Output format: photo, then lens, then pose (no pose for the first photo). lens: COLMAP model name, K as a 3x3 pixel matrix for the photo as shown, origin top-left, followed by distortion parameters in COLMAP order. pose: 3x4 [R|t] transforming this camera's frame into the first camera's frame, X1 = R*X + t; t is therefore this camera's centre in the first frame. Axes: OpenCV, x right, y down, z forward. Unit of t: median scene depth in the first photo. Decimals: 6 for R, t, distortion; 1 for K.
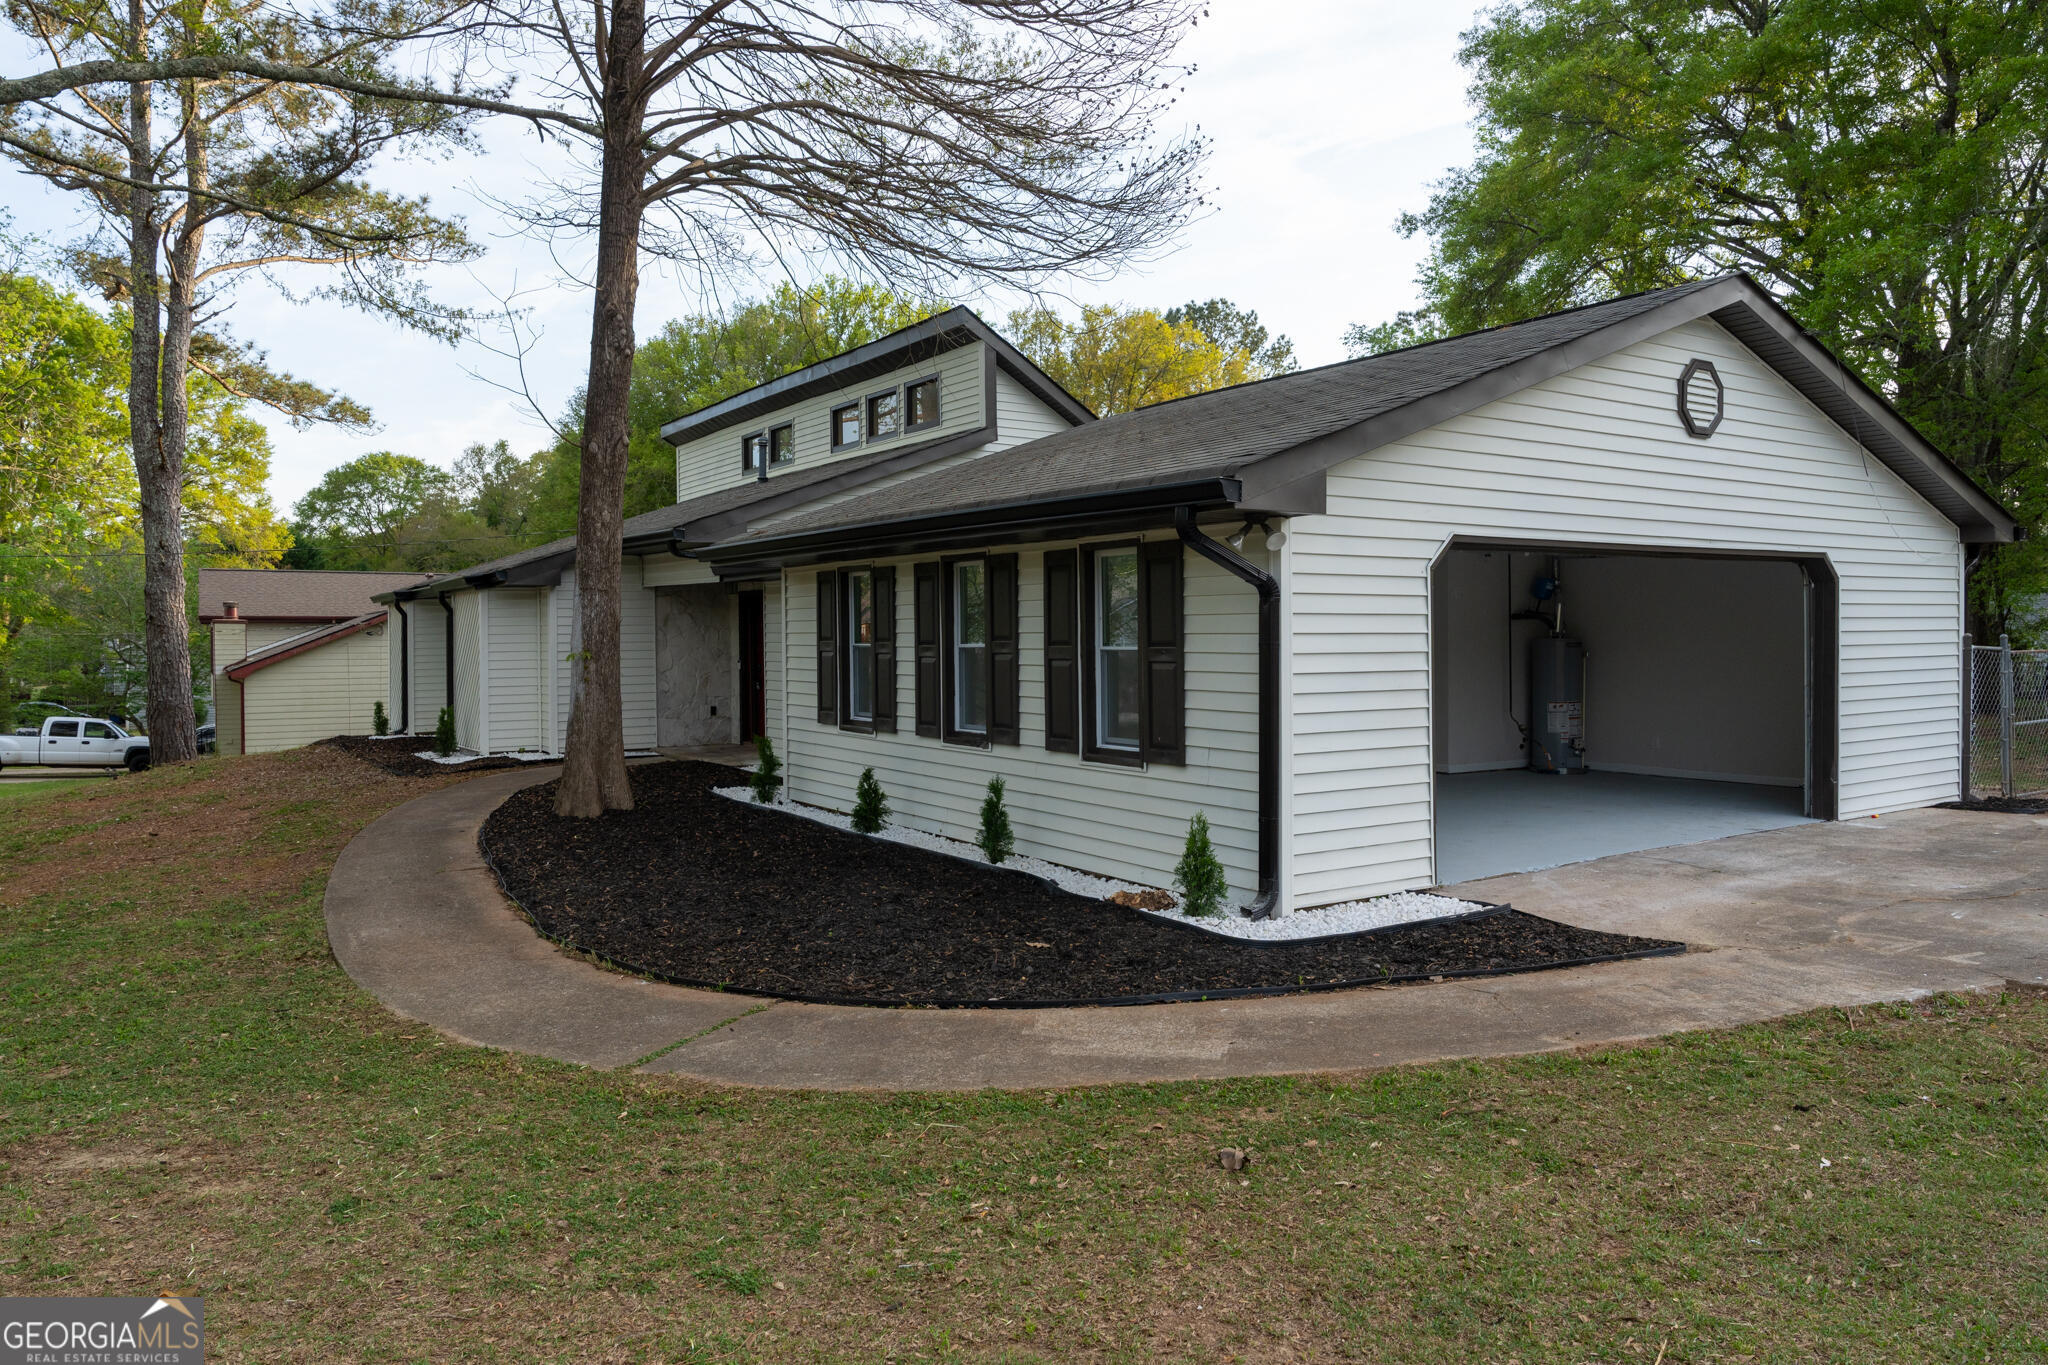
lens RADIAL K [[1354.4, 0, 966.9], [0, 1354.4, 631.8], [0, 0, 1]] dist [0.008860, -0.015451]
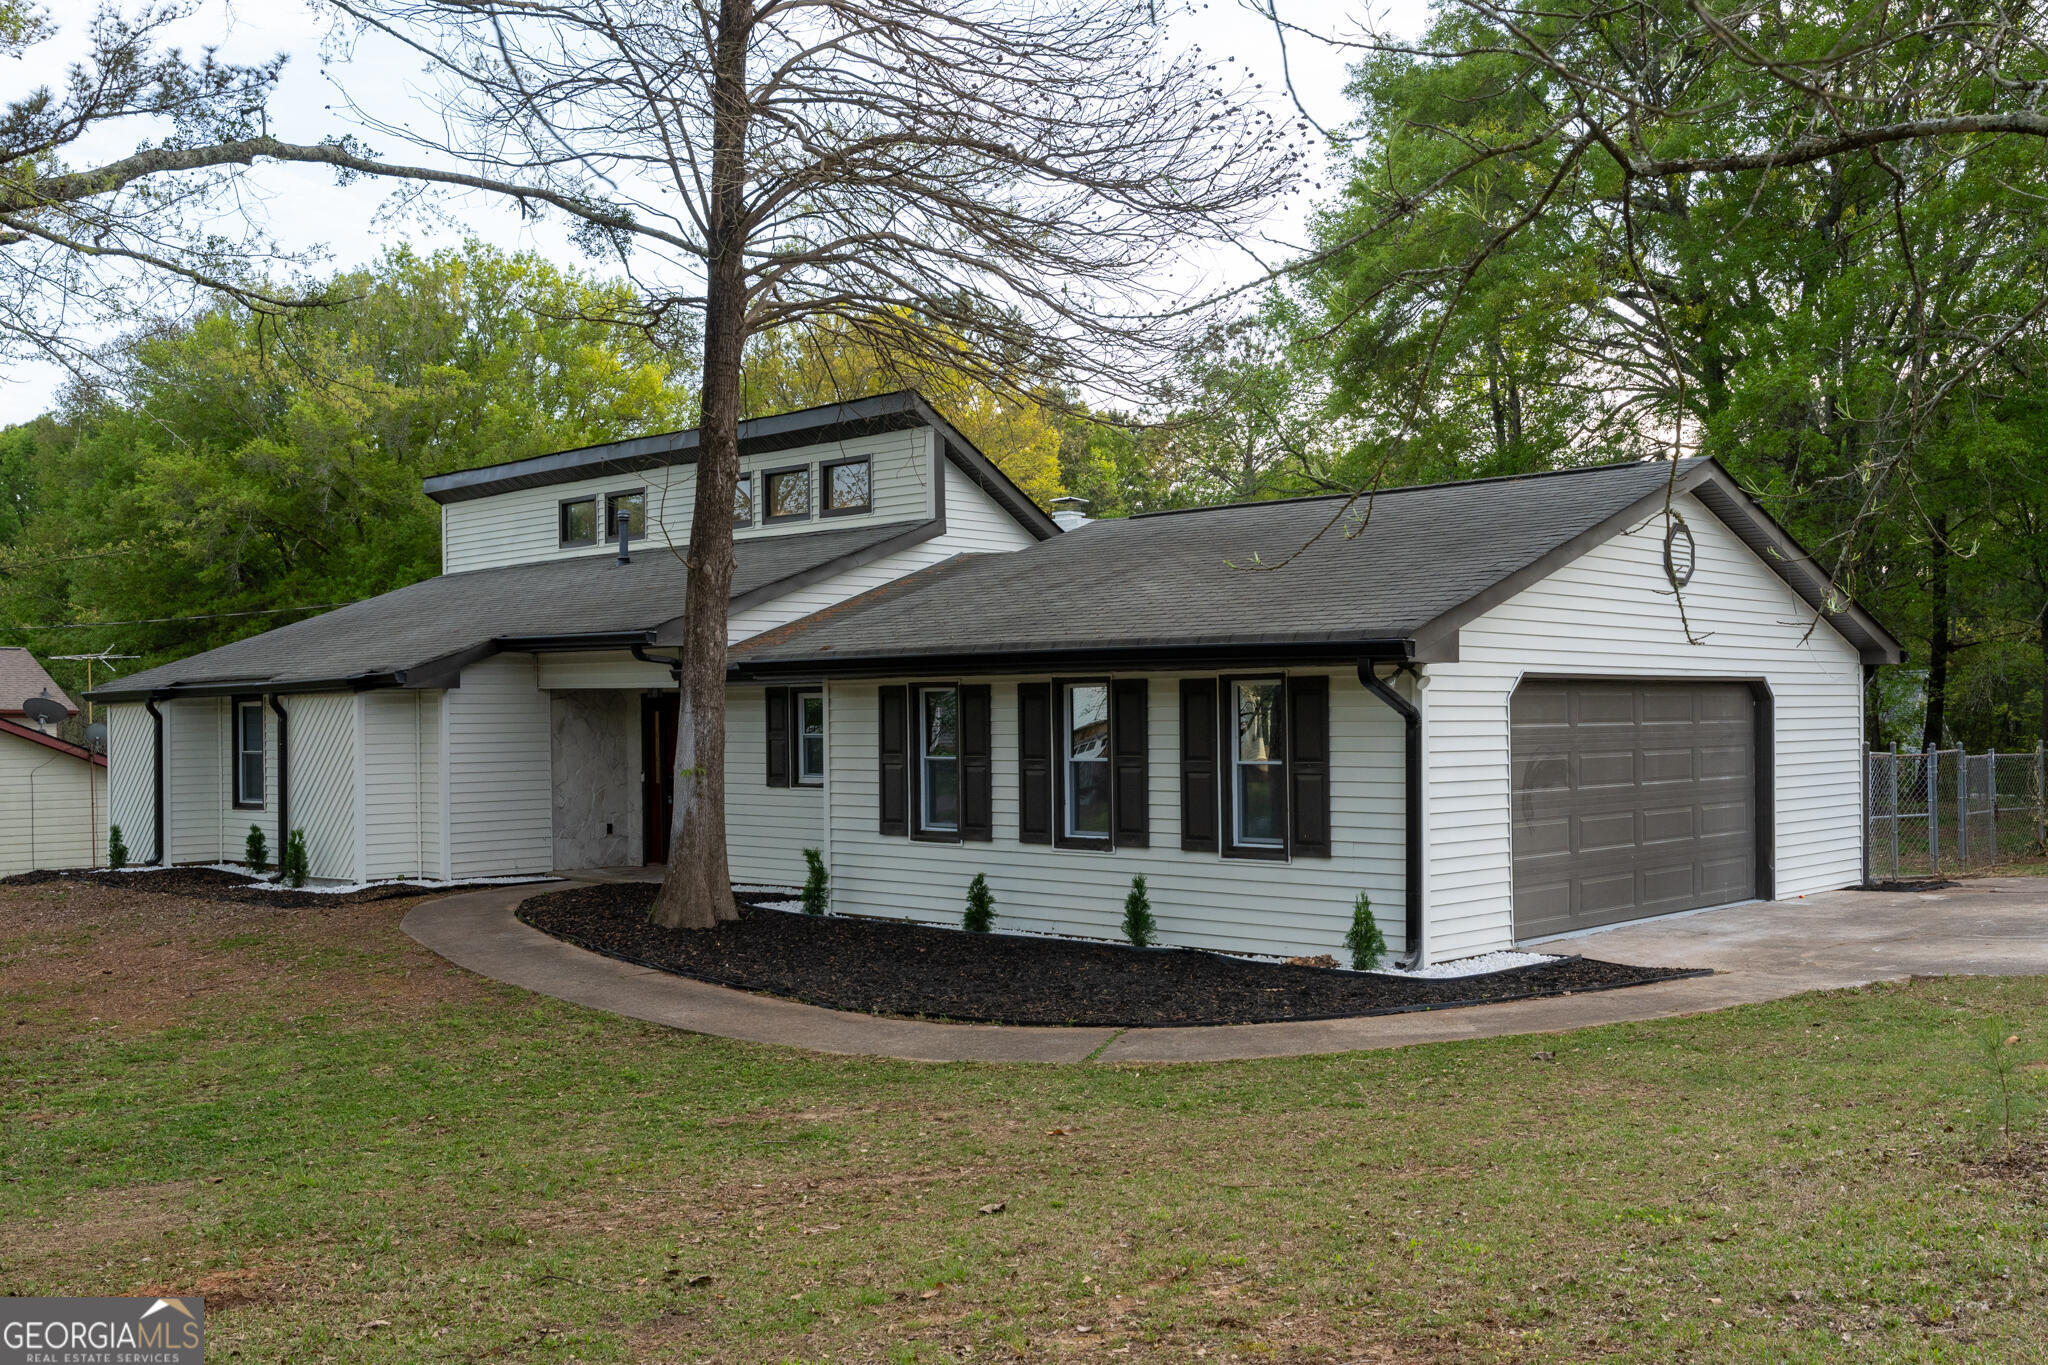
lens RADIAL K [[1880.6, 0, 1025.1], [0, 1880.6, 689.2], [0, 0, 1]] dist [0.007034, 0.000000]
pose [[0.973276, 0.001234, 0.229635, -0.420451], [0.002750, 0.999851, -0.017029, -0.022306], [-0.229622, 0.017205, 0.973128, -0.512823]]
